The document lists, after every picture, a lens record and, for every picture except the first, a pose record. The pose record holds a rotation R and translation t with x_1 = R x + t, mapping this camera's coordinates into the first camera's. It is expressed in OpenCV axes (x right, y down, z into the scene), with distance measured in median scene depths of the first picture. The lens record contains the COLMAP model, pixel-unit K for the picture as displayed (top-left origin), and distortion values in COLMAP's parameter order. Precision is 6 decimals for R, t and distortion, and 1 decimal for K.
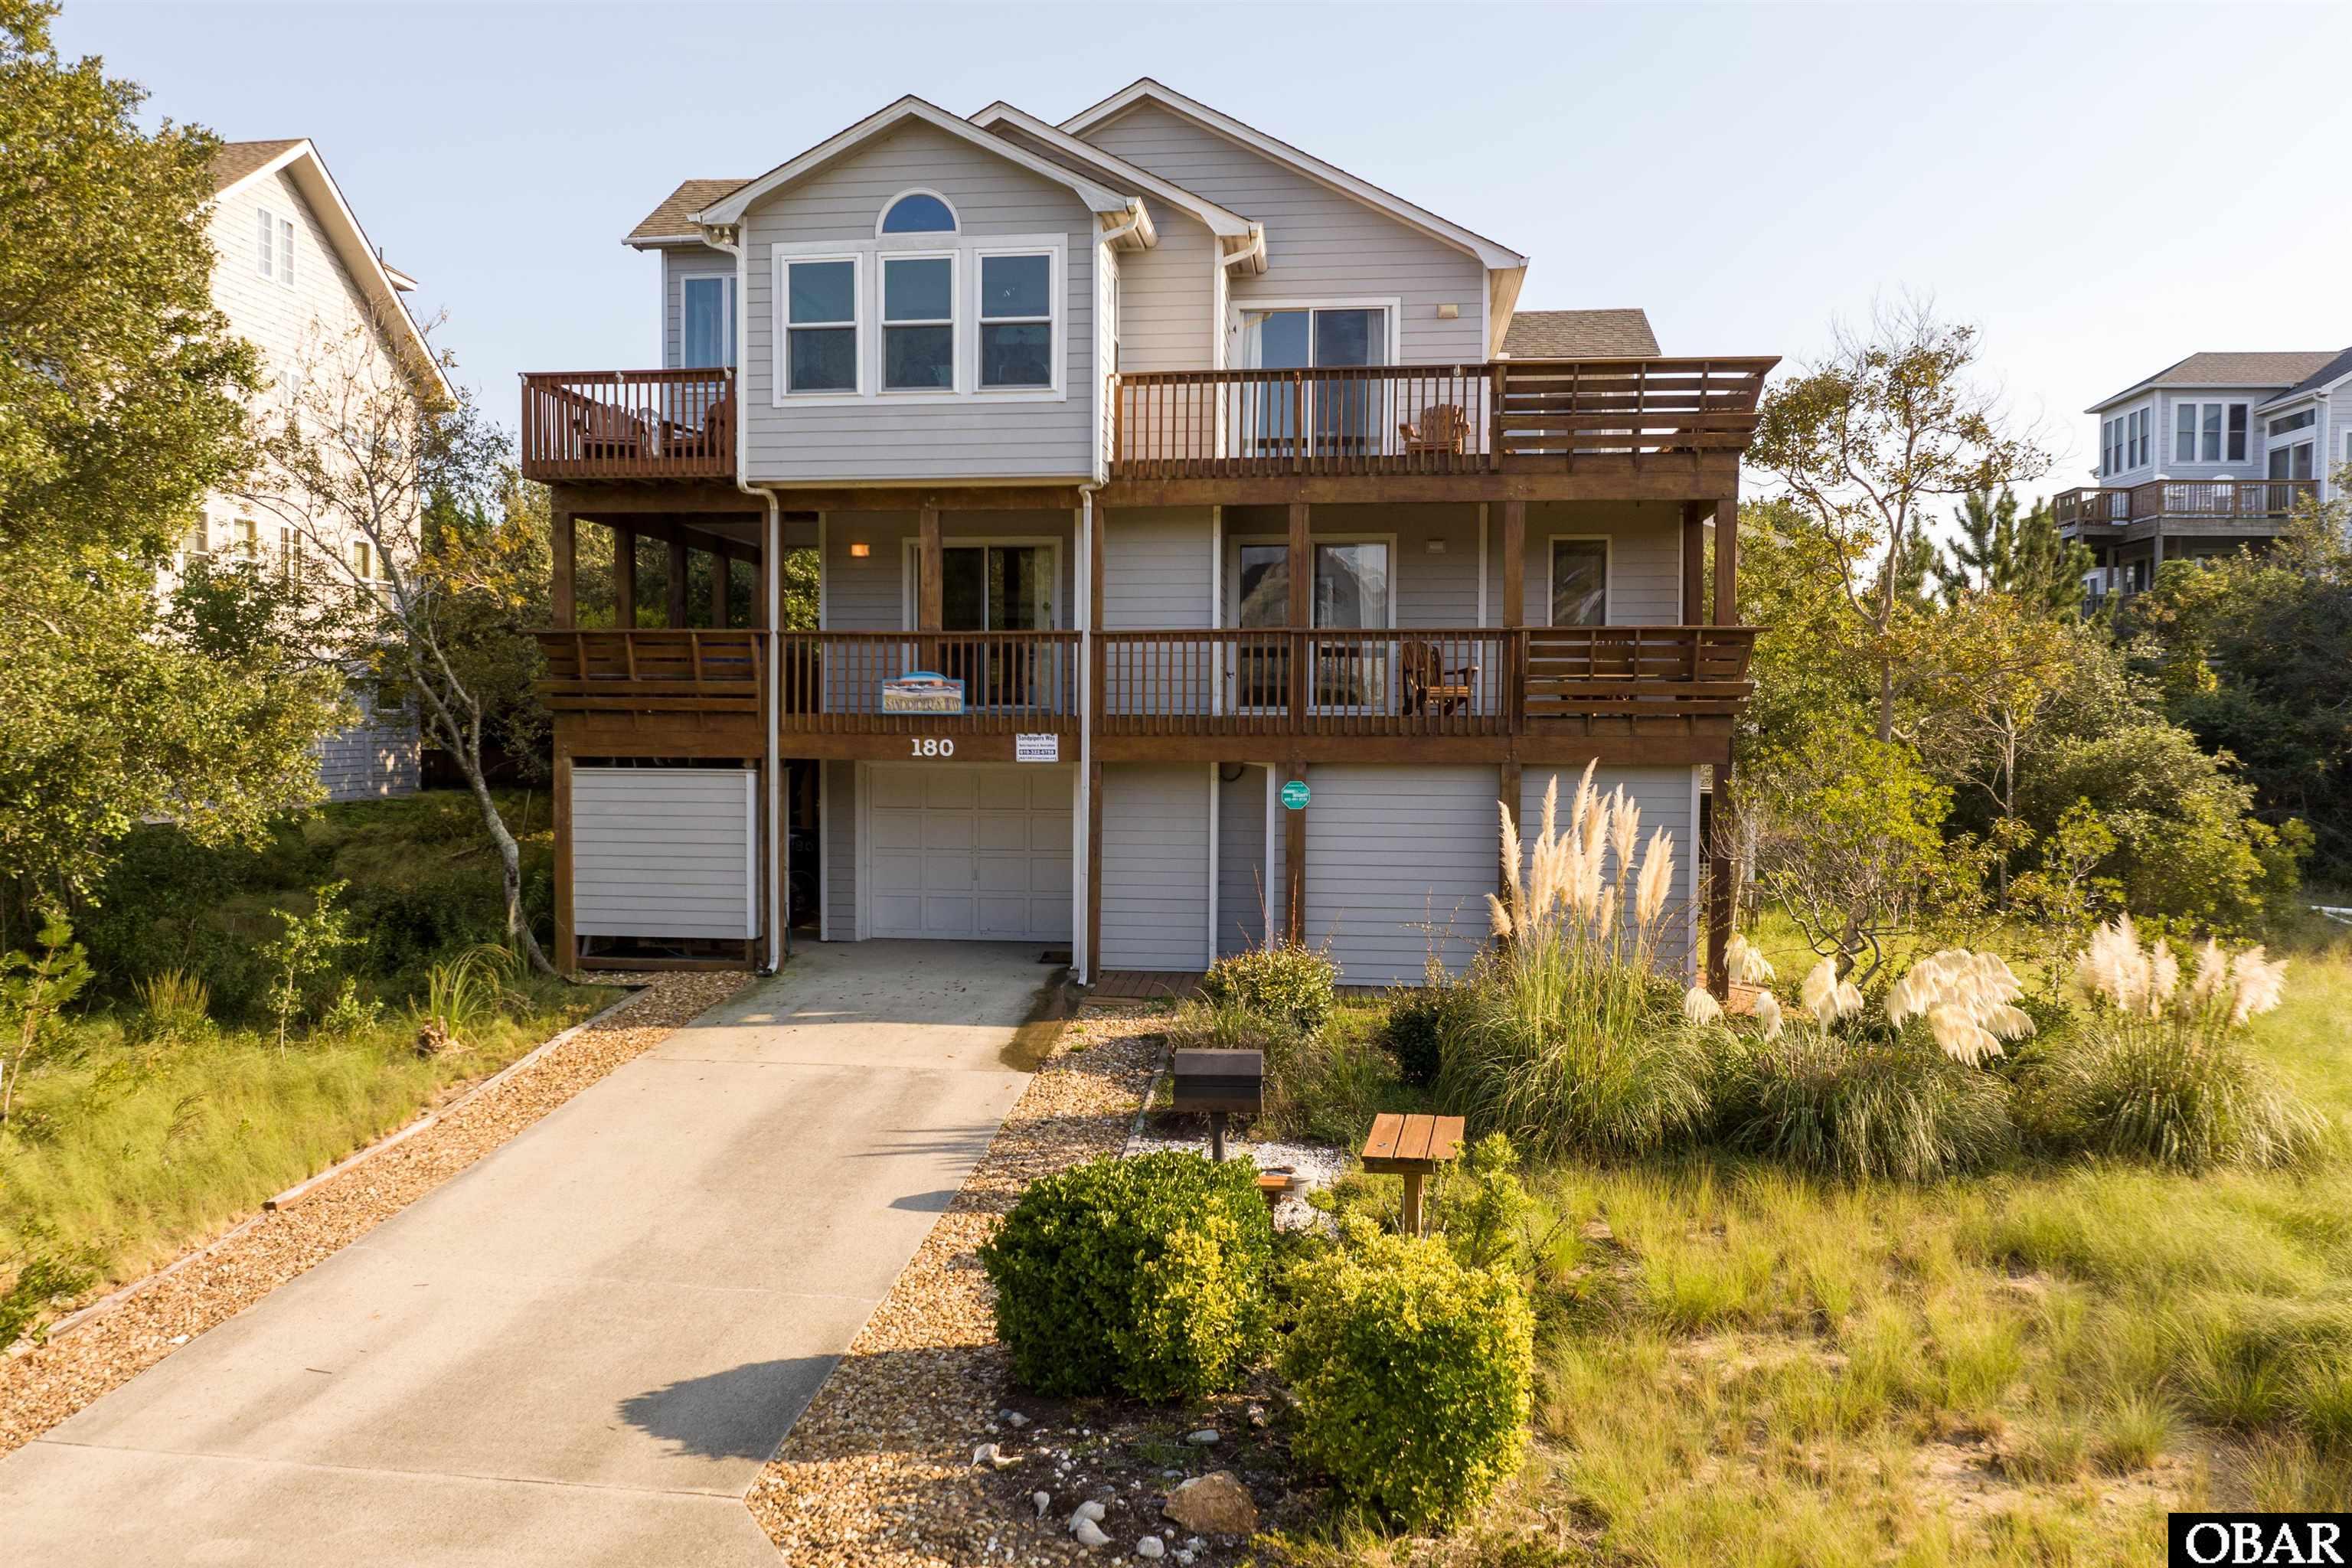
lens RADIAL K [[2087.4, 0, 1119.1], [0, 2087.4, 783.8], [0, 0, 1]] dist [-0.021322, -0.012600]
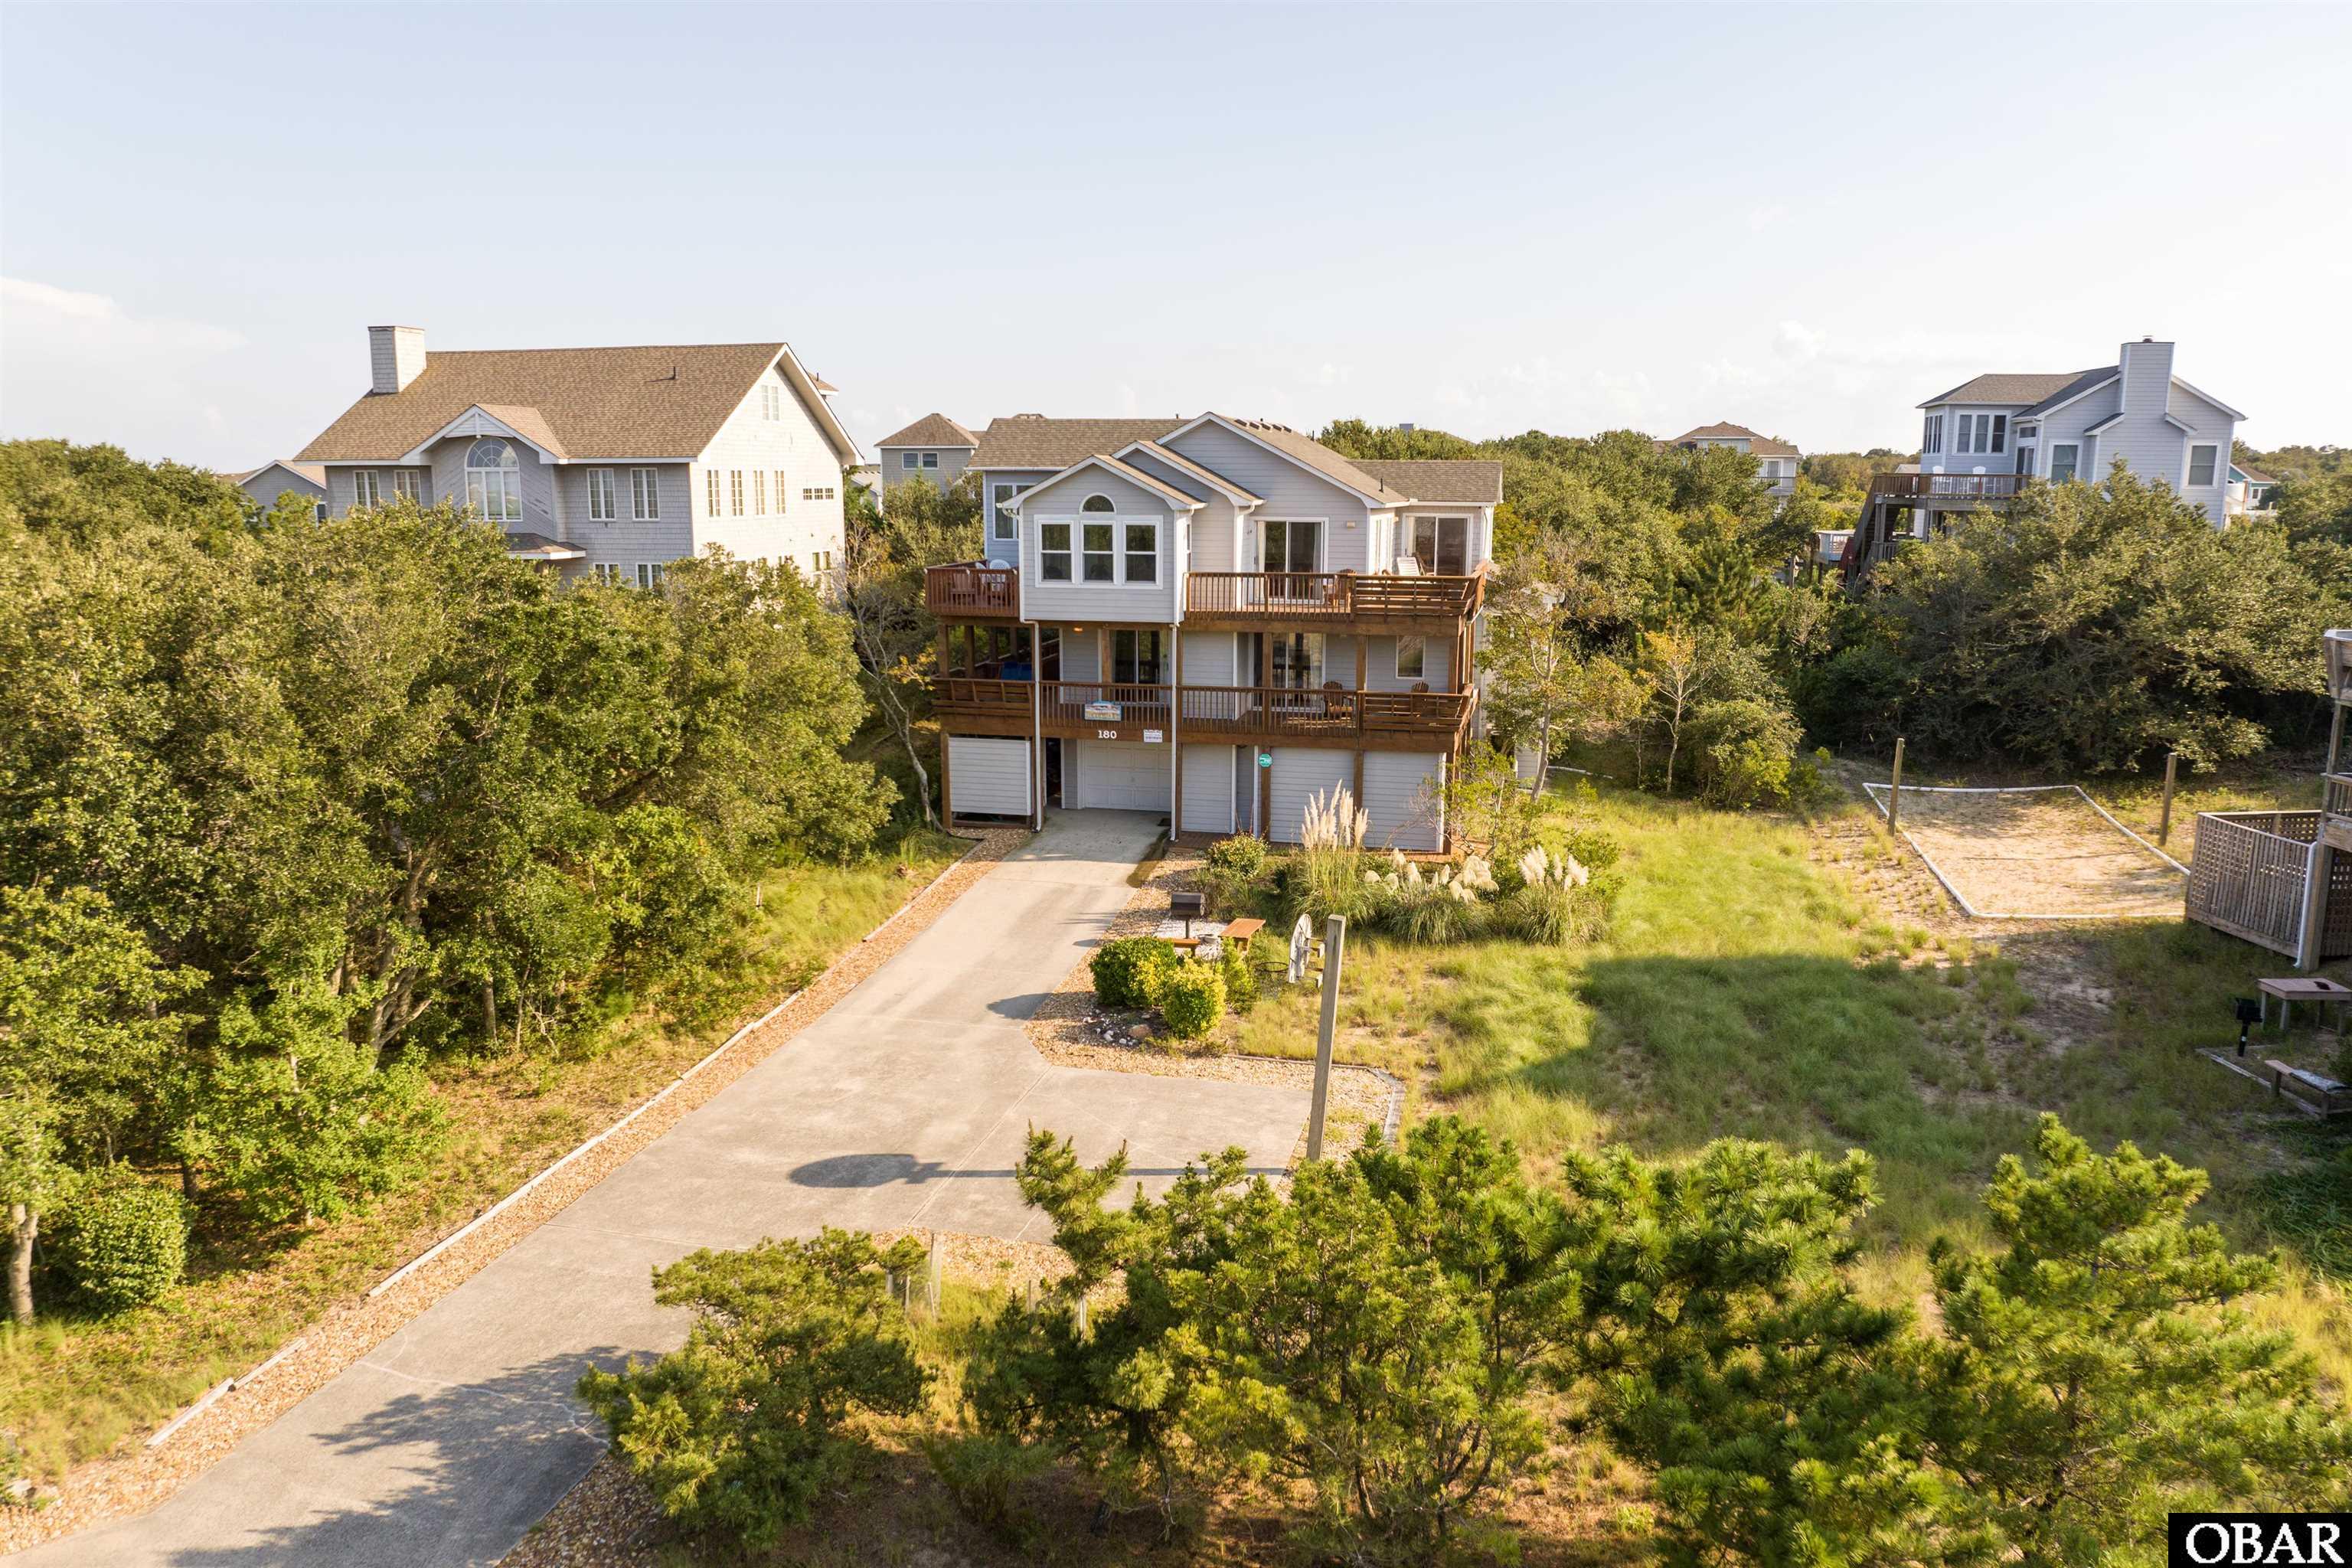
lens RADIAL K [[1621.6, 0, 1176.0], [0, 1621.6, 784.0], [0, 0, 1]] dist [0.000539, 0.000115]
pose [[0.995788, 0.013684, -0.090663, 0.150023], [-0.001803, 0.991531, 0.129856, -0.199953], [0.091672, -0.129146, 0.987379, -0.759950]]
